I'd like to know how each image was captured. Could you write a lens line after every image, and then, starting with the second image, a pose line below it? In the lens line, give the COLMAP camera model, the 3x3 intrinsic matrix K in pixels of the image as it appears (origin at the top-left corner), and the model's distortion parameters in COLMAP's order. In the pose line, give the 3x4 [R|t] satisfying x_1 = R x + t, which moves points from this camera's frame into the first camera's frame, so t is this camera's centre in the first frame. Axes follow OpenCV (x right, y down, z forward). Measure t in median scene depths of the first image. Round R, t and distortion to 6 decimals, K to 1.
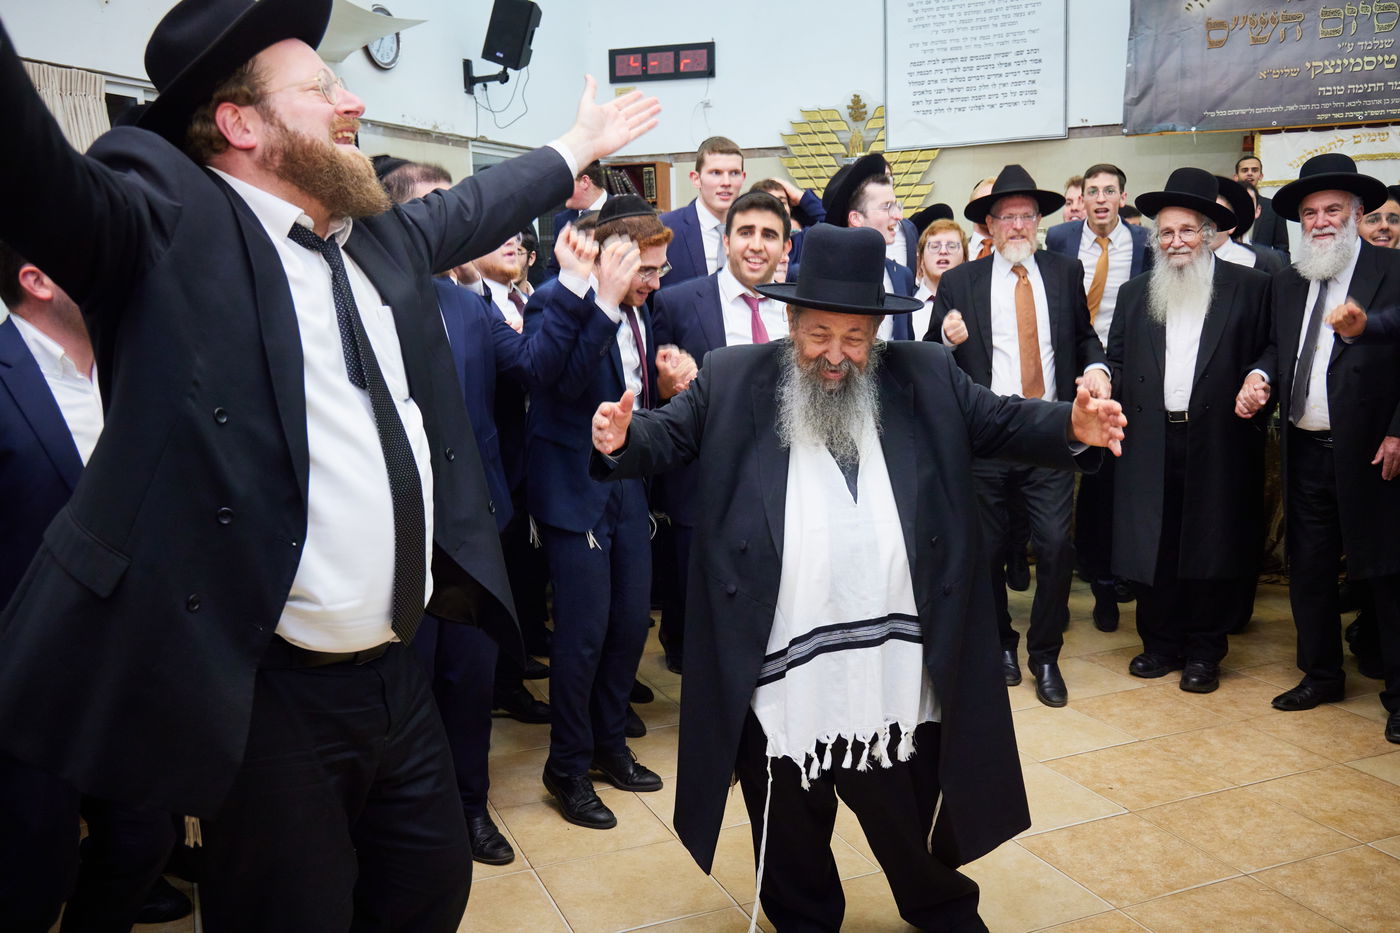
lens RADIAL K [[1243.6, 0, 708.2], [0, 1243.6, 468.2], [0, 0, 1]] dist [-0.015938, 0.104093]
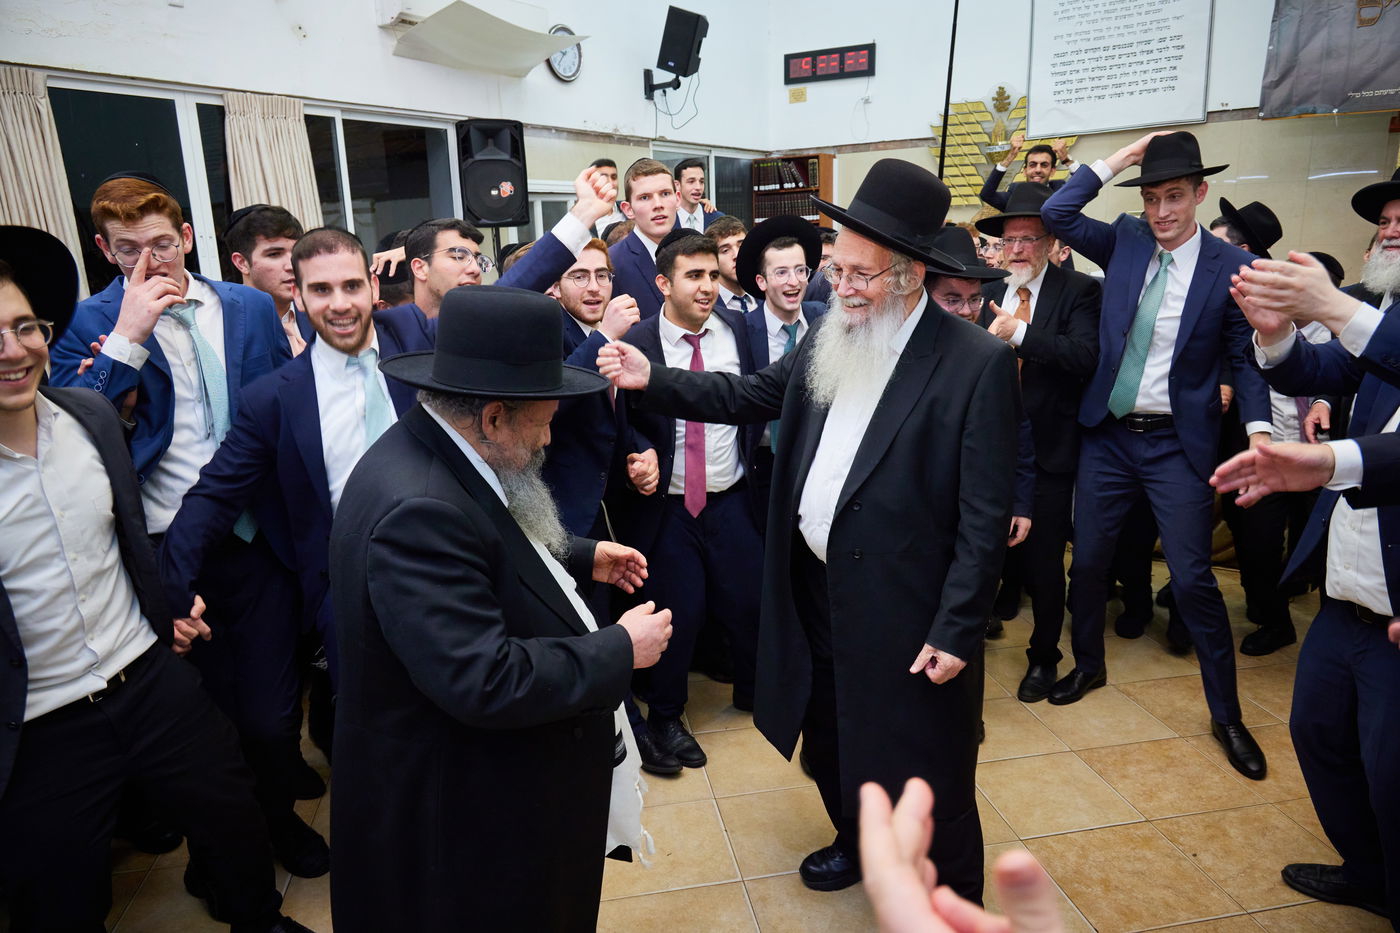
lens RADIAL K [[948.2, 0, 712.1], [0, 948.2, 473.4], [0, 0, 1]] dist [0.007972, -0.003358]
pose [[0.976008, 0.048131, -0.212350, 0.072937], [-0.028621, 0.995159, 0.094016, -0.037942], [0.215847, -0.085682, 0.972661, 0.117391]]
